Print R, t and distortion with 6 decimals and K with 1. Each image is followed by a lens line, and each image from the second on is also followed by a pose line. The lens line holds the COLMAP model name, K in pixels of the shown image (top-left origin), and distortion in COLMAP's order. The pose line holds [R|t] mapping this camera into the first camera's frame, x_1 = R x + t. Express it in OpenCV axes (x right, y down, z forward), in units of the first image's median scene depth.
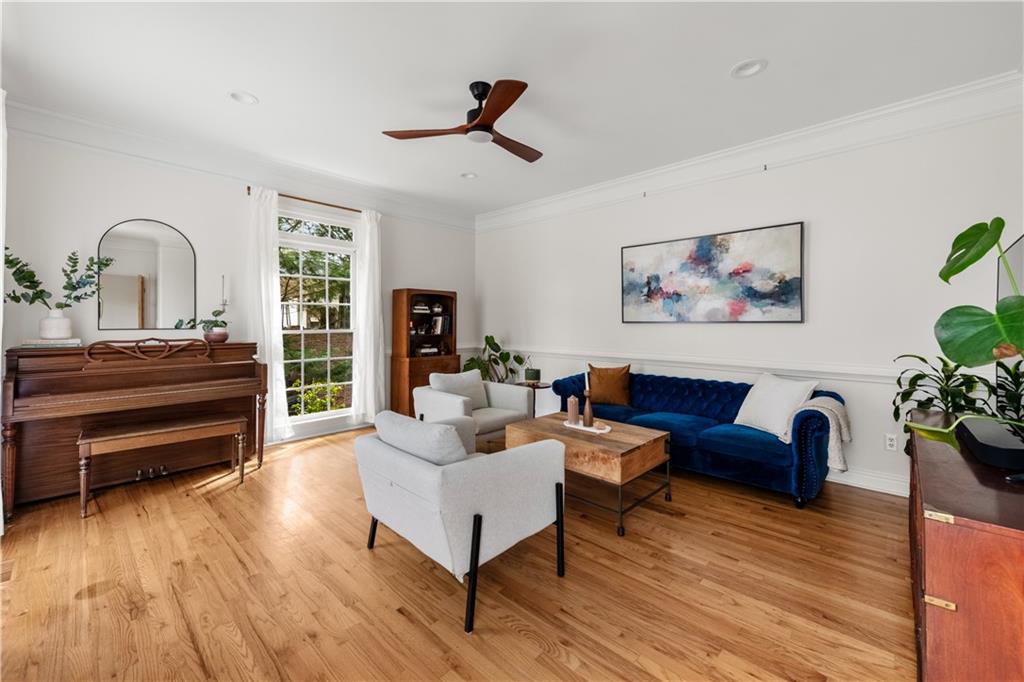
lens RADIAL K [[415.0, 0, 501.3], [0, 415.0, 322.4], [0, 0, 1]] dist [0.018435, -0.001675]
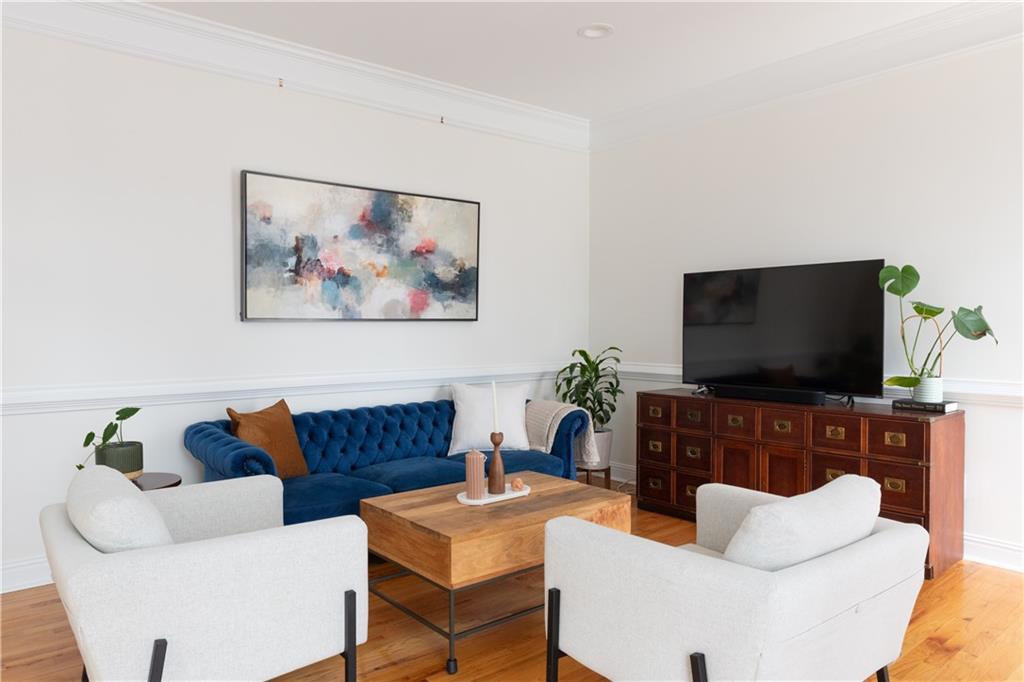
lens RADIAL K [[685.0, 0, 511.1], [0, 685.0, 336.2], [0, 0, 1]] dist [0.072310, -0.001397]
pose [[0.129344, -0.013912, 0.991502, -0.588779], [0.006024, 0.999894, 0.013244, 0.012258], [-0.991582, 0.004260, 0.129414, 0.671632]]
